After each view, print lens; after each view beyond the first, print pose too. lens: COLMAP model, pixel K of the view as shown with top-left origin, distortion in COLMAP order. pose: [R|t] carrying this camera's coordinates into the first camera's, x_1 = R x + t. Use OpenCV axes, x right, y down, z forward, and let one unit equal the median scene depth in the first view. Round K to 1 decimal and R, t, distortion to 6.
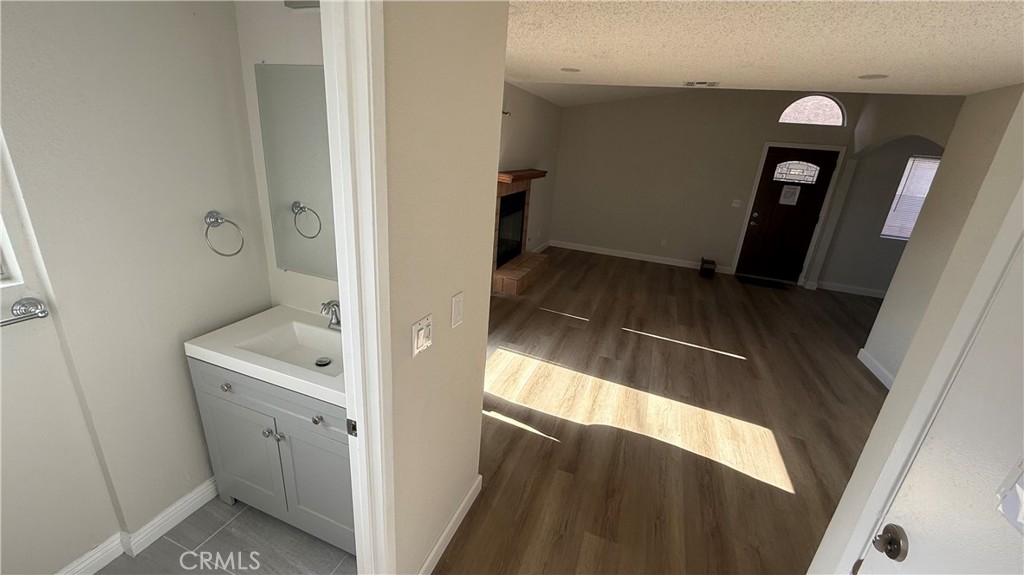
lens RADIAL K [[409.8, 0, 510.4], [0, 409.8, 288.1], [0, 0, 1]] dist [0.001676, 0.000062]
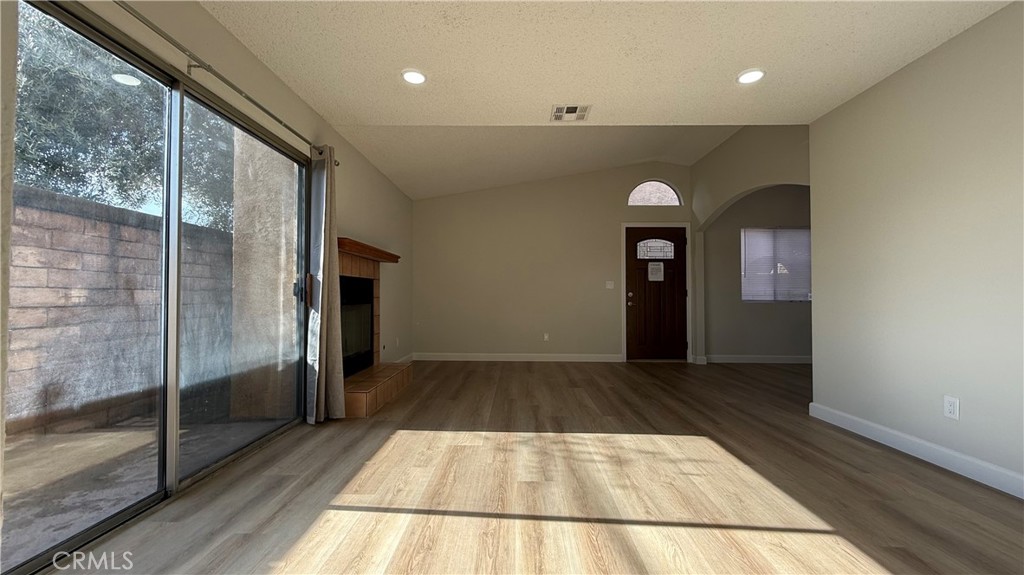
lens RADIAL K [[405.9, 0, 507.6], [0, 405.9, 288.4], [0, 0, 1]] dist [0.000685, -0.000258]
pose [[0.942420, -0.065798, 0.327894, 0.030179], [0.173660, 0.934189, -0.311663, 0.070638], [-0.285808, 0.350659, 0.891825, 0.325172]]
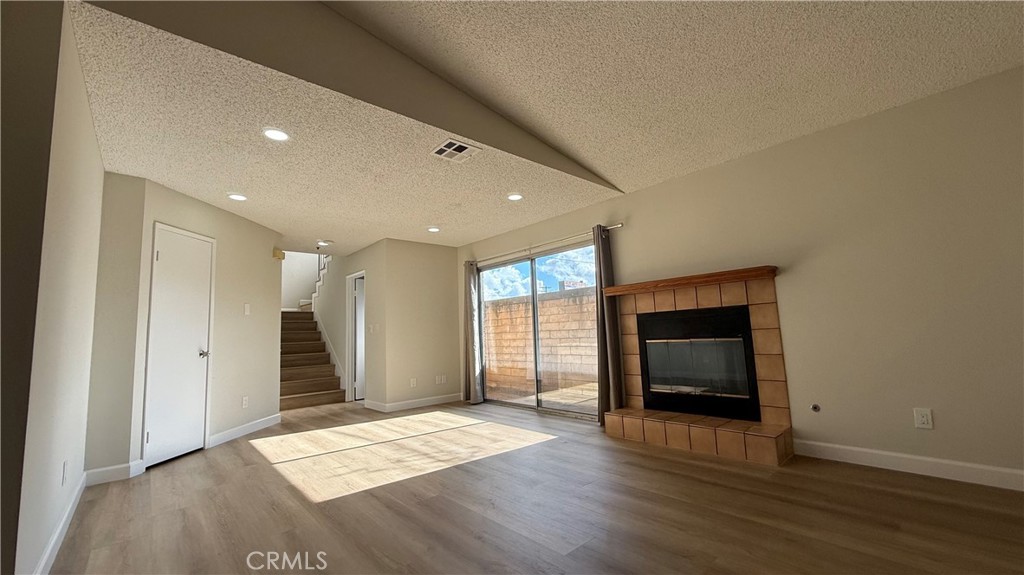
lens RADIAL K [[409.8, 0, 510.4], [0, 409.8, 288.1], [0, 0, 1]] dist [0.001676, 0.000062]
pose [[-0.468608, -0.153236, -0.870014, 0.878473], [-0.287293, 0.957741, -0.013945, -0.198466], [0.835385, 0.243415, -0.492829, 1.259646]]
